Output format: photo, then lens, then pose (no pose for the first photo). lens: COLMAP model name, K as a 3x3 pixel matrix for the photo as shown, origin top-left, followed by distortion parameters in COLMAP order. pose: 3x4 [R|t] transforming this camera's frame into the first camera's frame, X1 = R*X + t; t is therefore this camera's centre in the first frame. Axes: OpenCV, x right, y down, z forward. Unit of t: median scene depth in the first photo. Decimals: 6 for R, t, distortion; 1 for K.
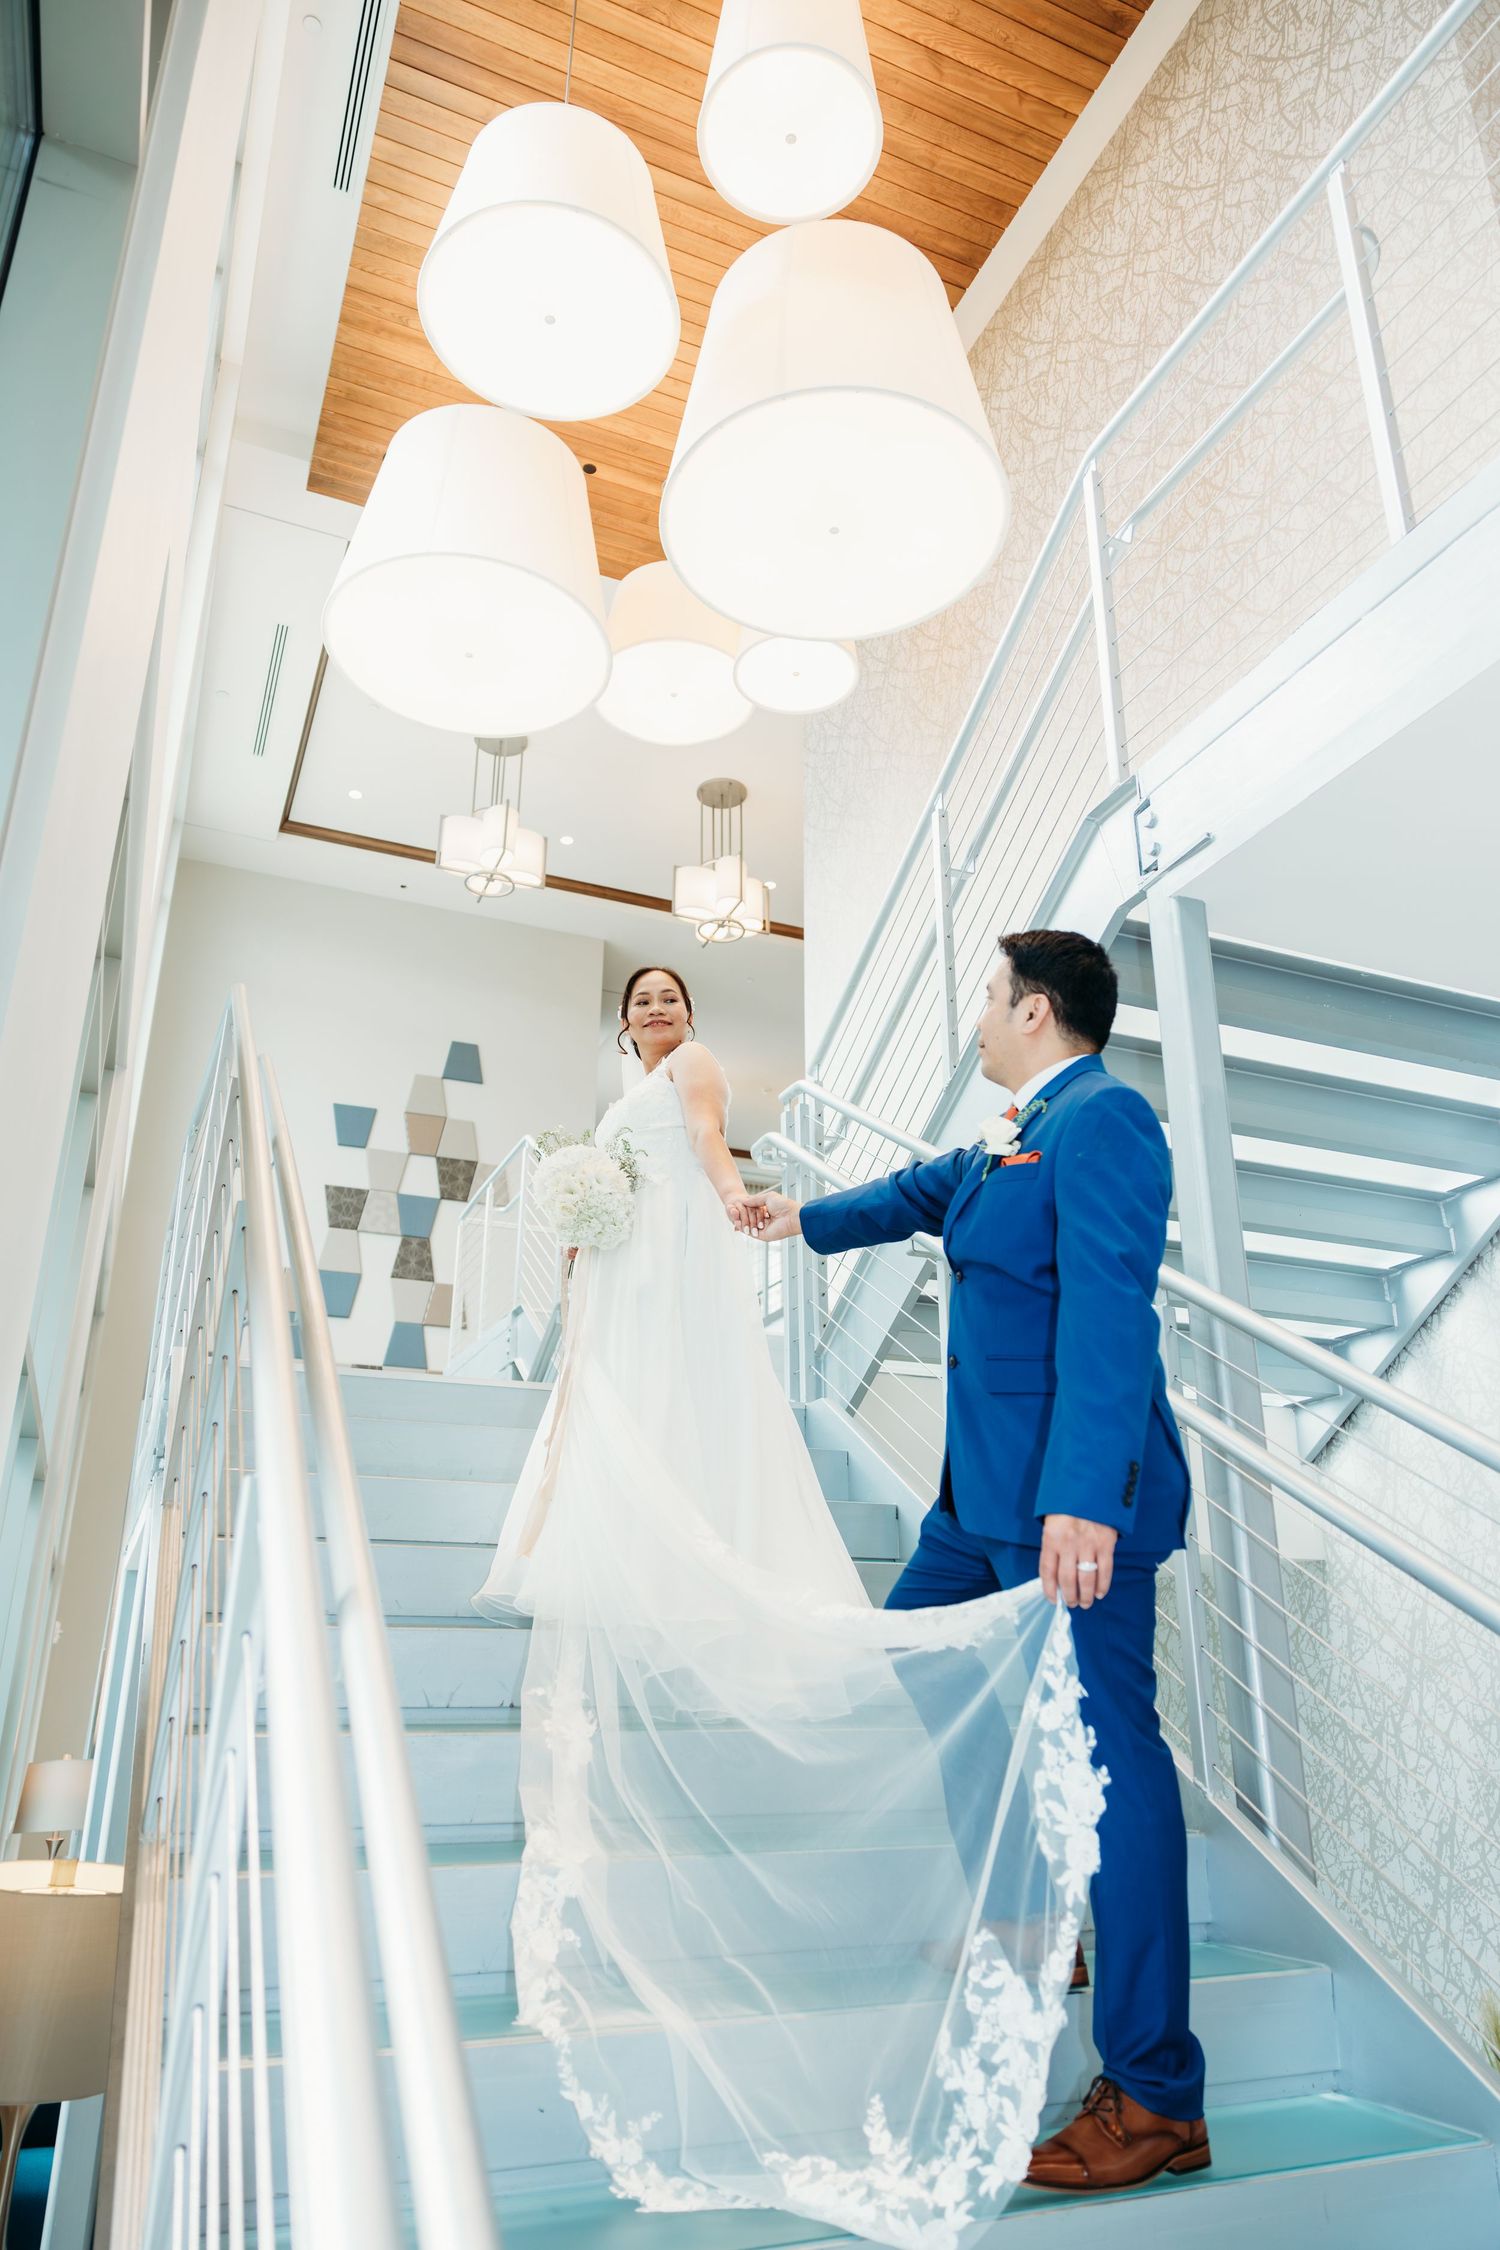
lens RADIAL K [[1454.0, 0, 750.0], [0, 1454.0, 1125.0], [0, 0, 1]] dist [-0.008311, 0.004977]
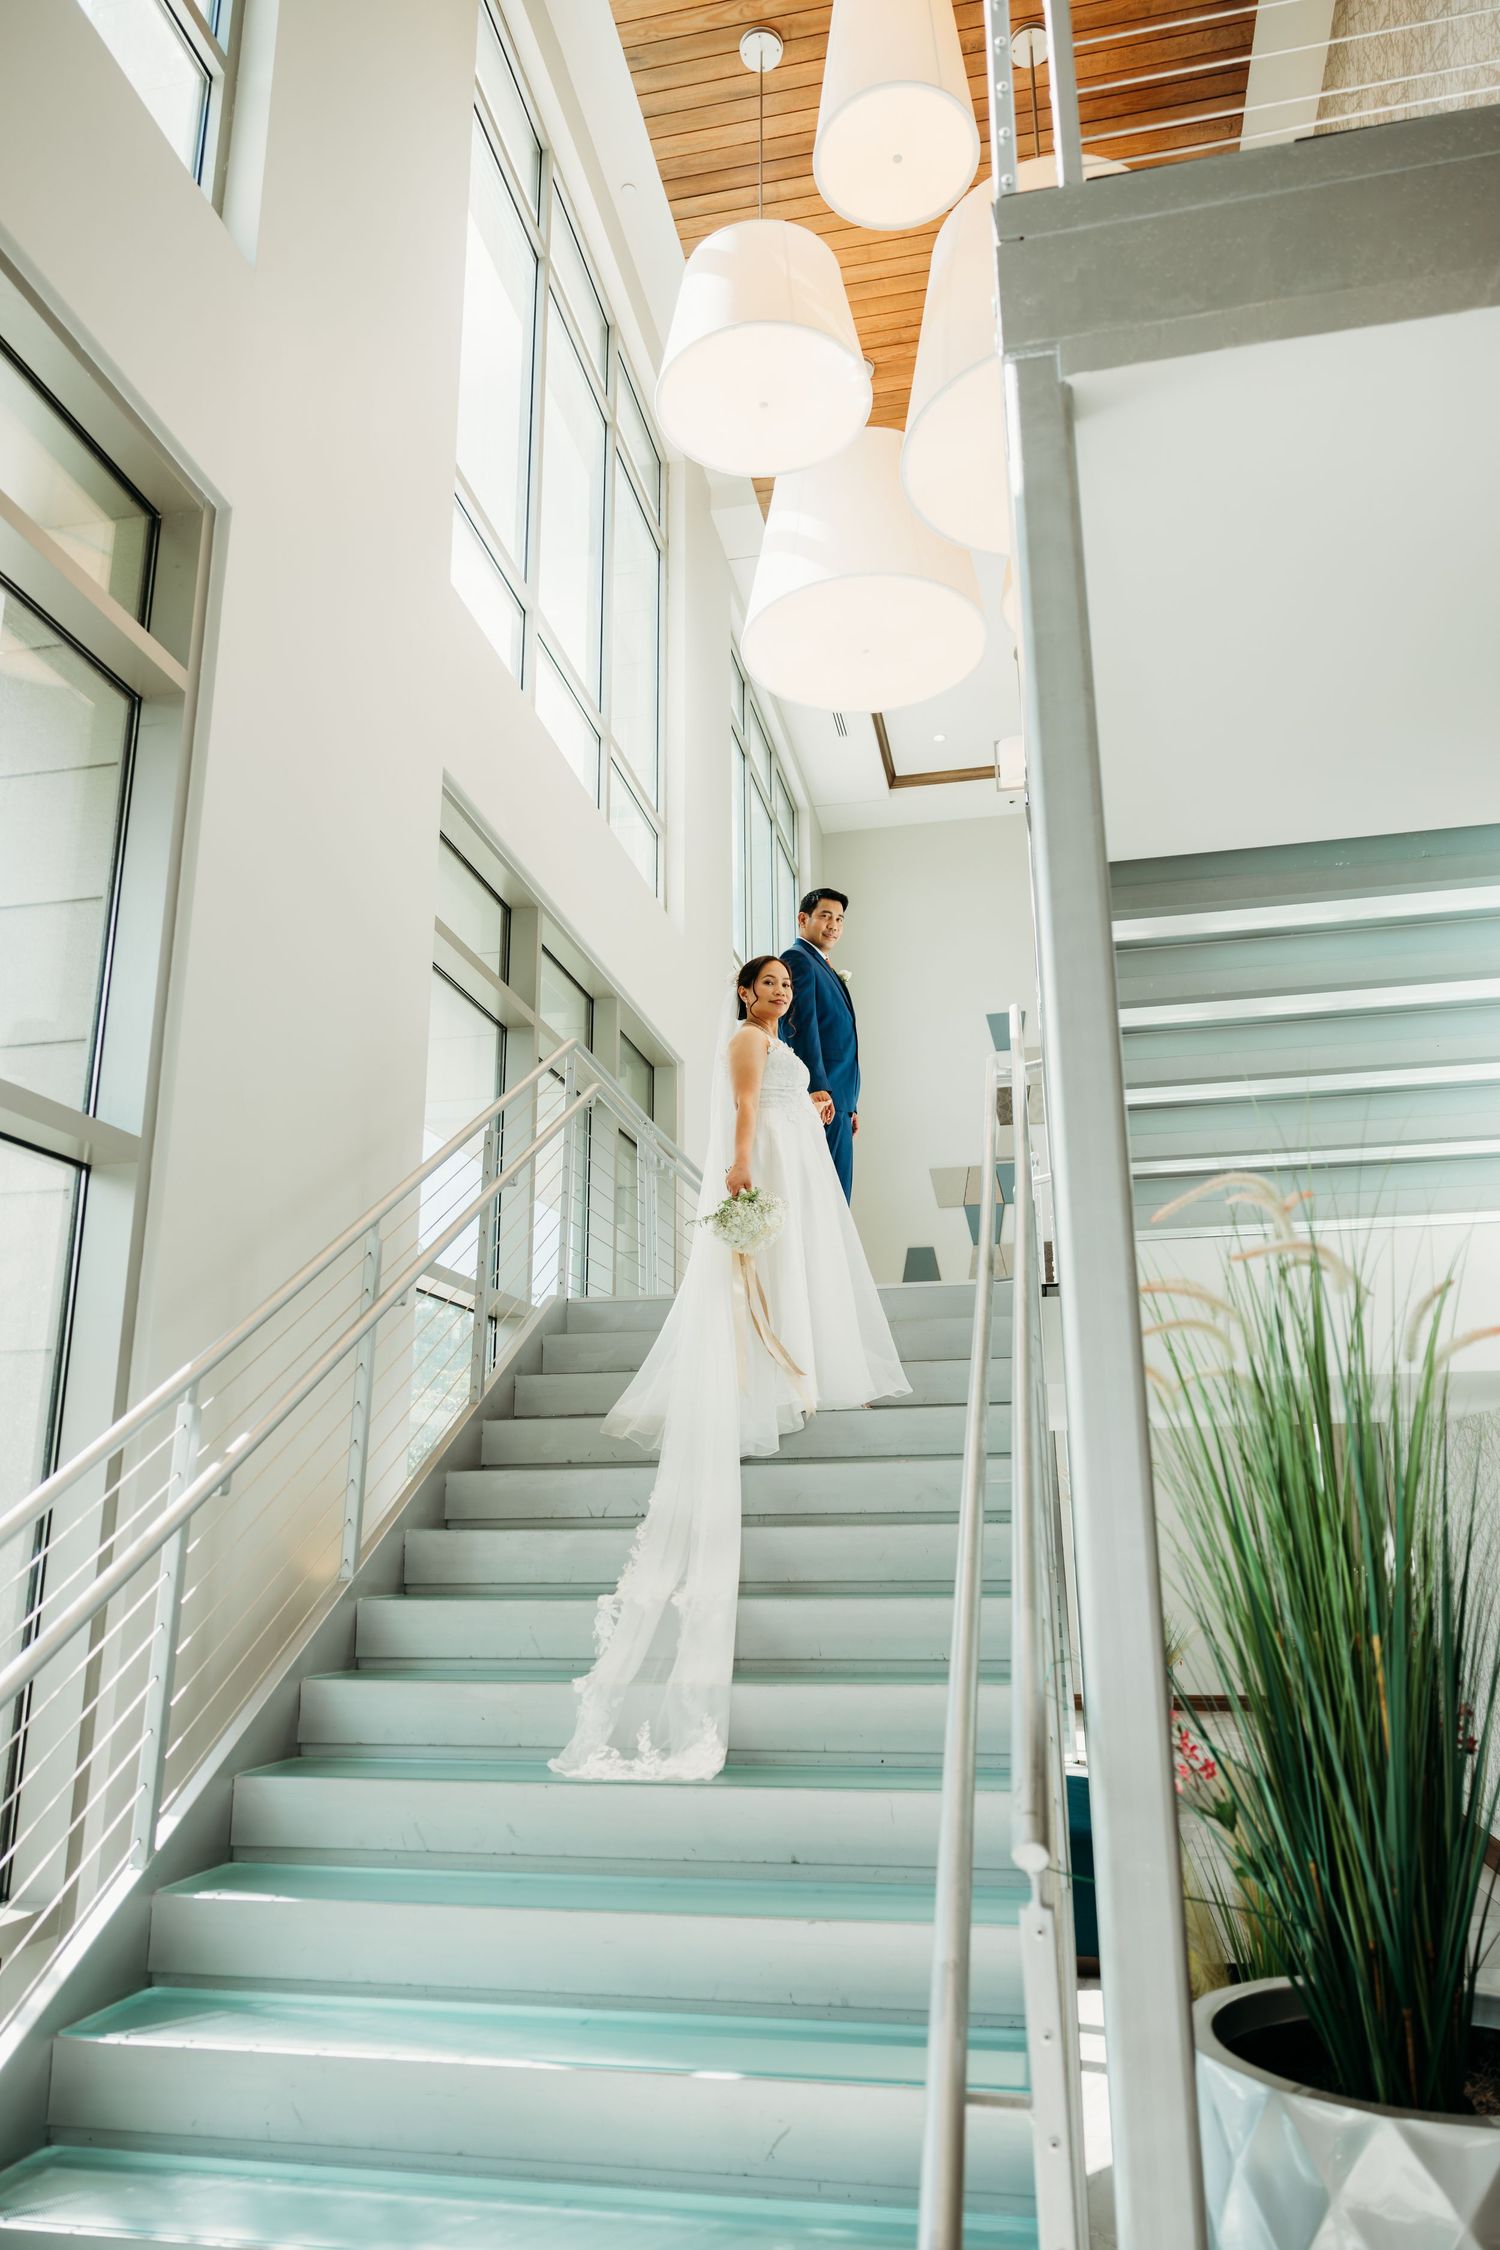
lens RADIAL K [[1454.0, 0, 750.0], [0, 1454.0, 1125.0], [0, 0, 1]] dist [-0.008311, 0.004977]
pose [[0.819849, -0.160181, -0.549718, 0.258858], [0.211910, 0.976784, 0.031418, -0.009941], [0.531923, -0.142249, 0.834759, -0.055411]]
